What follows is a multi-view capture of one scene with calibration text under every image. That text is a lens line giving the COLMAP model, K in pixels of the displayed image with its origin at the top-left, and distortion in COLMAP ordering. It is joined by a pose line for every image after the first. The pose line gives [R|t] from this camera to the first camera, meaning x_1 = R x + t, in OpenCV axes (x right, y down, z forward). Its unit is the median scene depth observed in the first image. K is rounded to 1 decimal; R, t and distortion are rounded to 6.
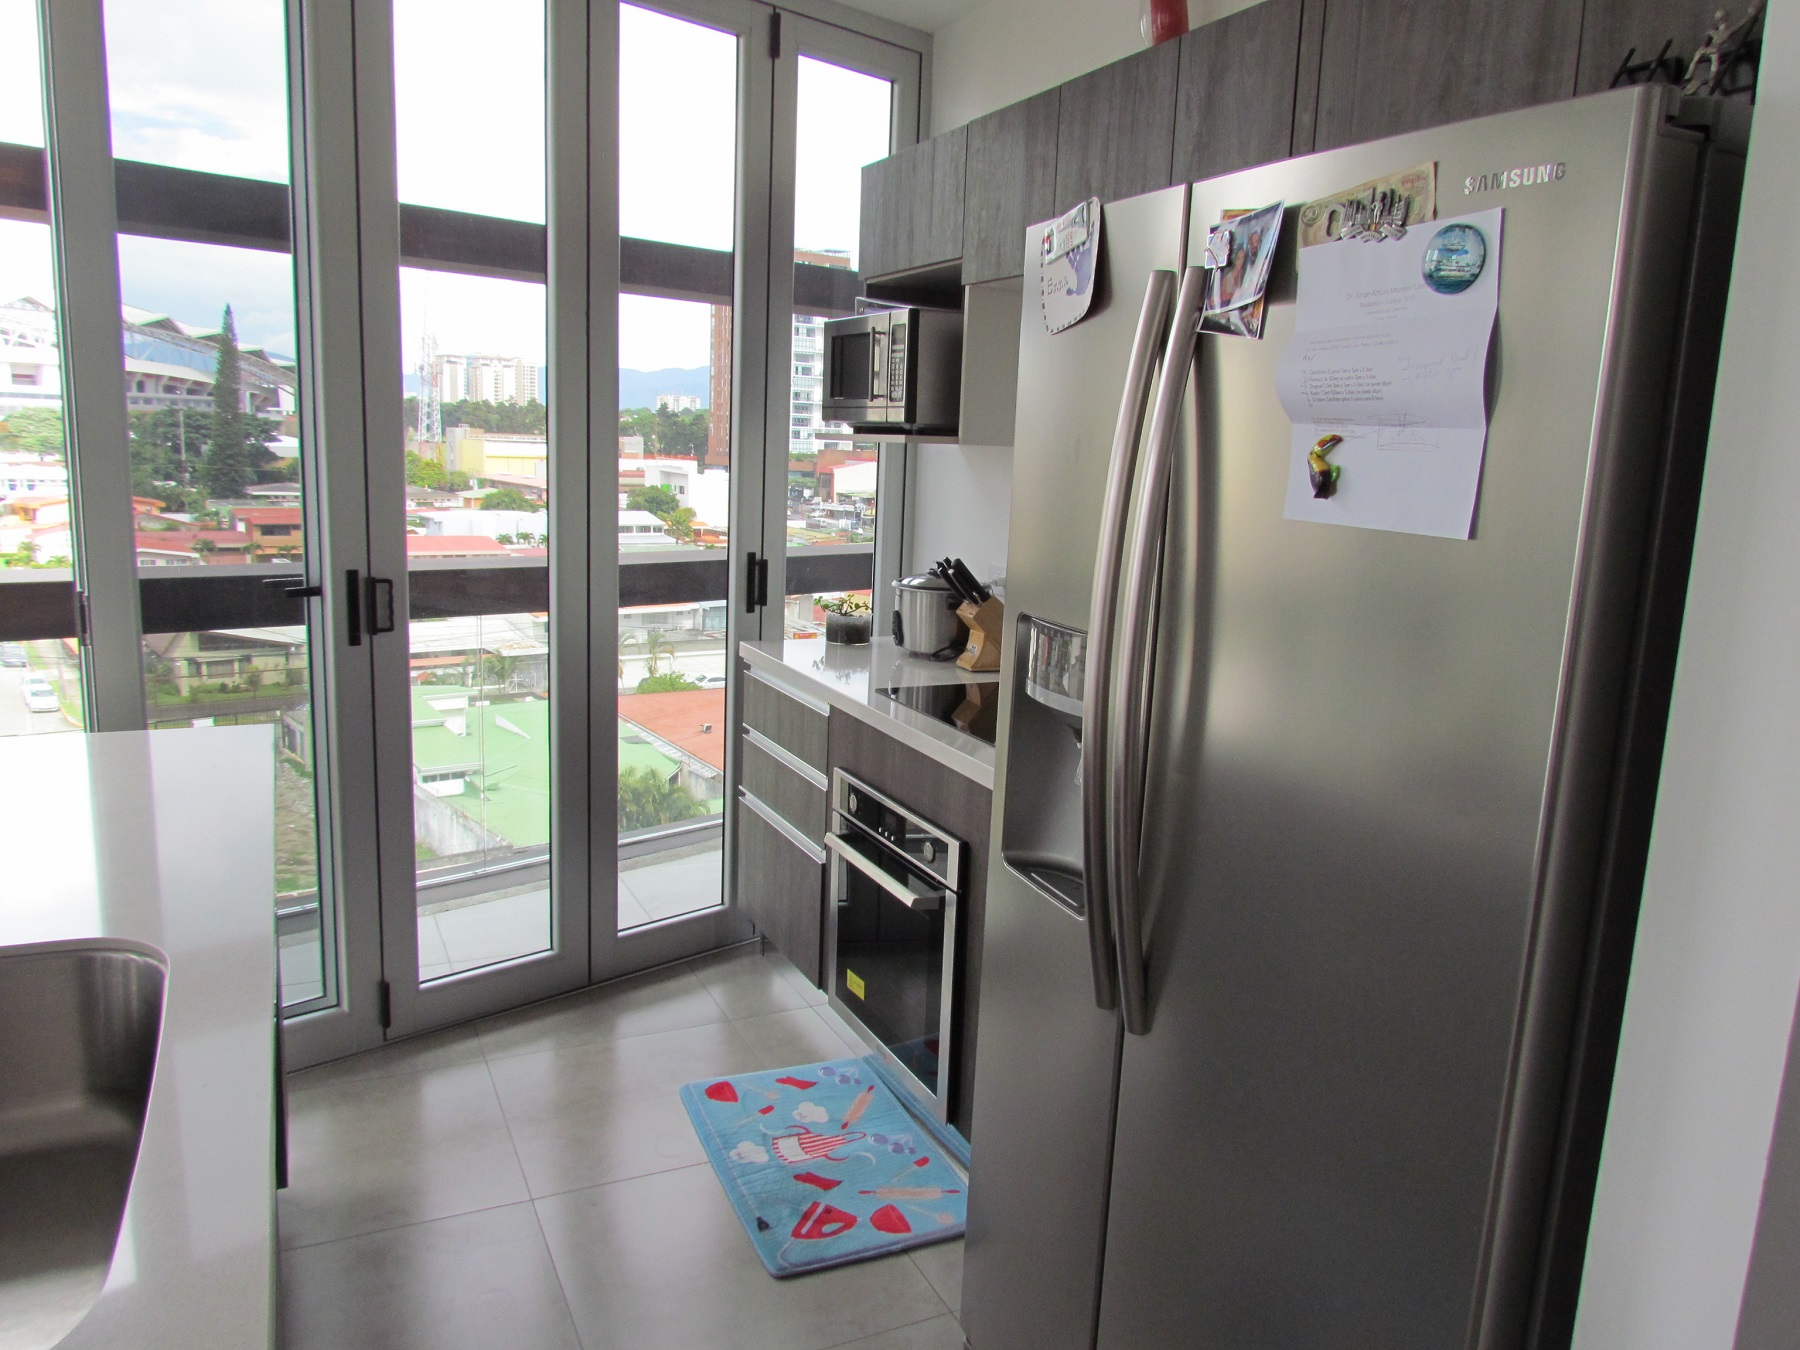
lens RADIAL K [[1290.3, 0, 907.8], [0, 1290.3, 669.9], [0, 0, 1]] dist [-0.005877, -0.004669]
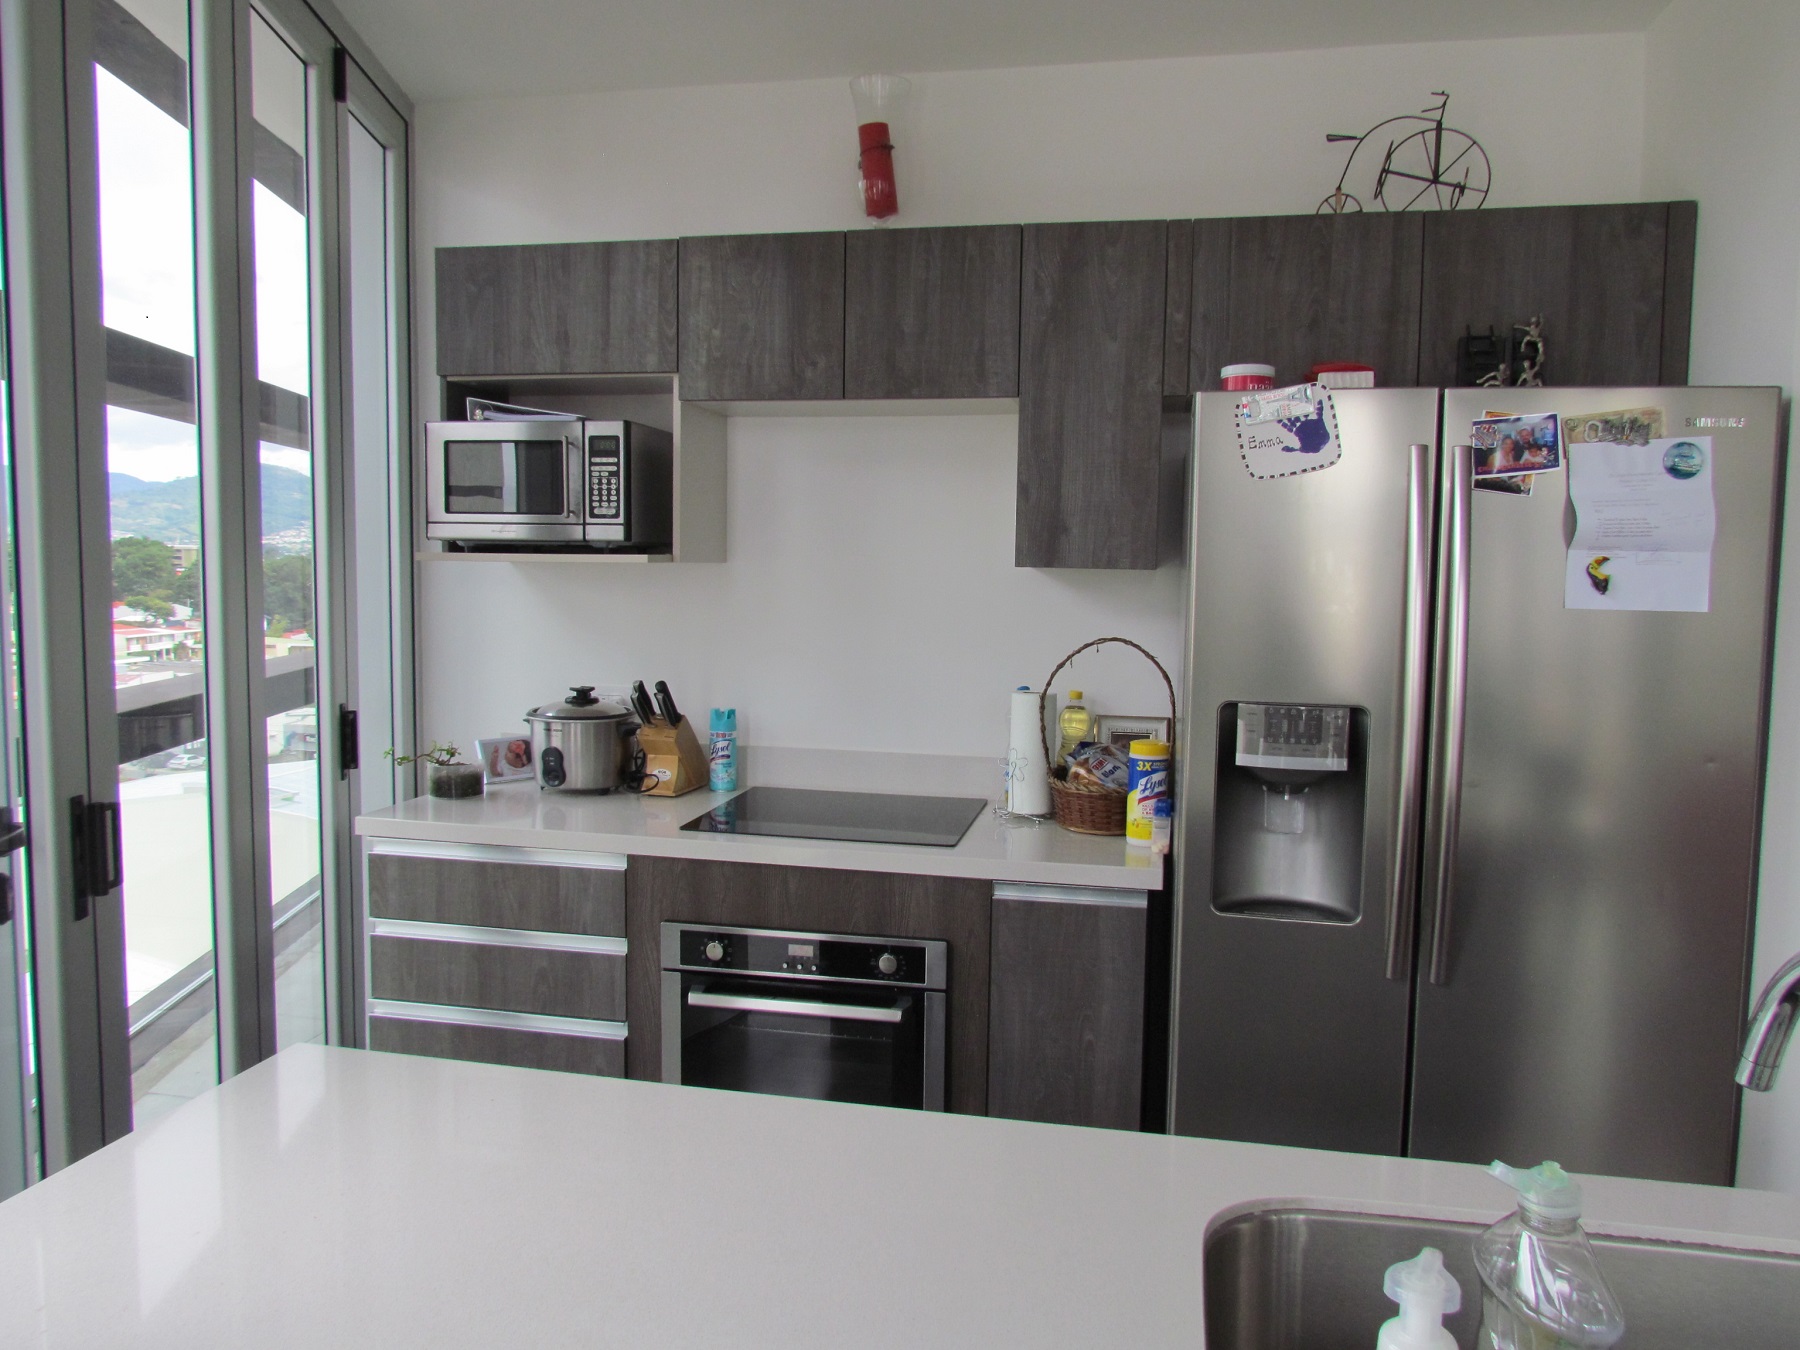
lens RADIAL K [[1290.3, 0, 907.8], [0, 1290.3, 669.9], [0, 0, 1]] dist [-0.005877, -0.004669]
pose [[0.599988, -0.100627, 0.793655, -0.991328], [0.153825, 0.988057, 0.008987, -0.122477], [-0.785081, 0.116692, 0.608302, 0.456322]]
